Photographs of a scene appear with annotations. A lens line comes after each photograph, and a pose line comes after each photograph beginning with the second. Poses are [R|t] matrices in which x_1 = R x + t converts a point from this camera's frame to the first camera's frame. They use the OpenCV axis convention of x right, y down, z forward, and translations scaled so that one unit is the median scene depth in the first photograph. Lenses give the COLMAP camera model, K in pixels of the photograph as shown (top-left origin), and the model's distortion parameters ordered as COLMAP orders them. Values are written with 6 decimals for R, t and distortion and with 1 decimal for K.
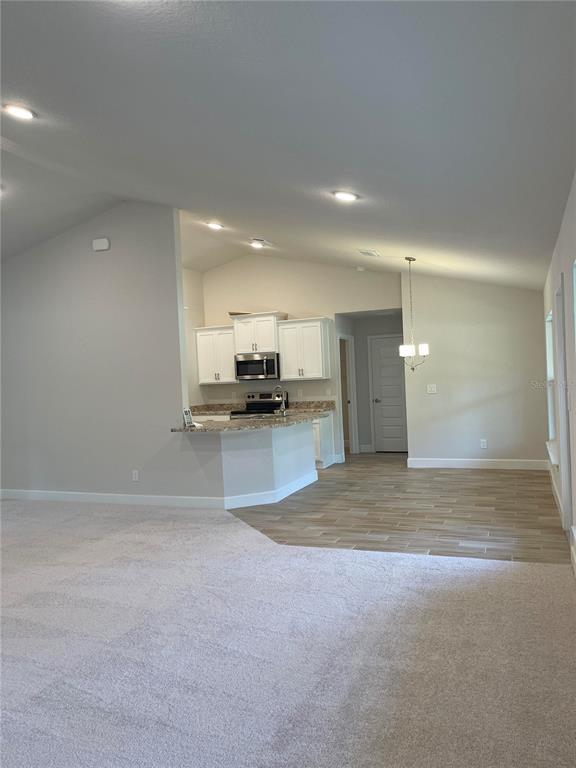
lens RADIAL K [[582.5, 0, 291.2], [0, 582.5, 386.4], [0, 0, 1]] dist [0.063020, -0.080844]
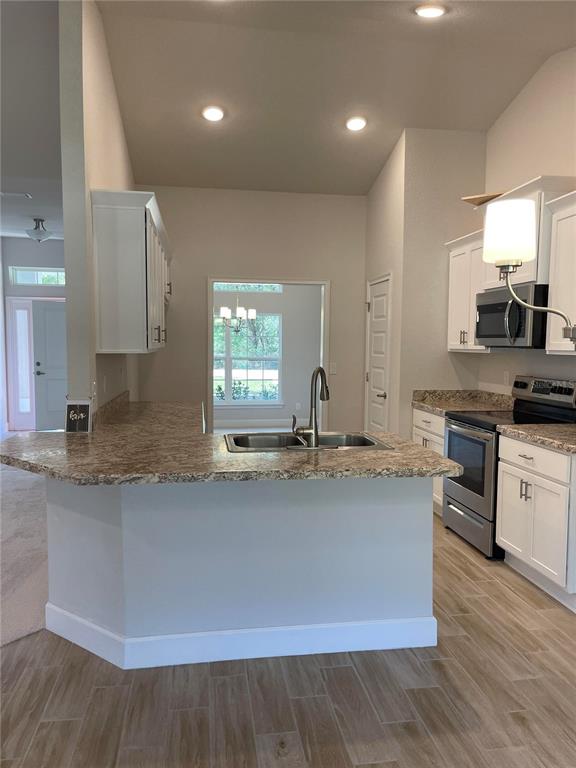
lens RADIAL K [[582.5, 0, 284.7], [0, 582.5, 388.2], [0, 0, 1]] dist [0.063020, -0.080844]
pose [[0.496864, 0.117607, -0.859822, 0.394346], [-0.043271, 0.992900, 0.110805, -0.038362], [0.866749, -0.017849, 0.498425, 1.045176]]
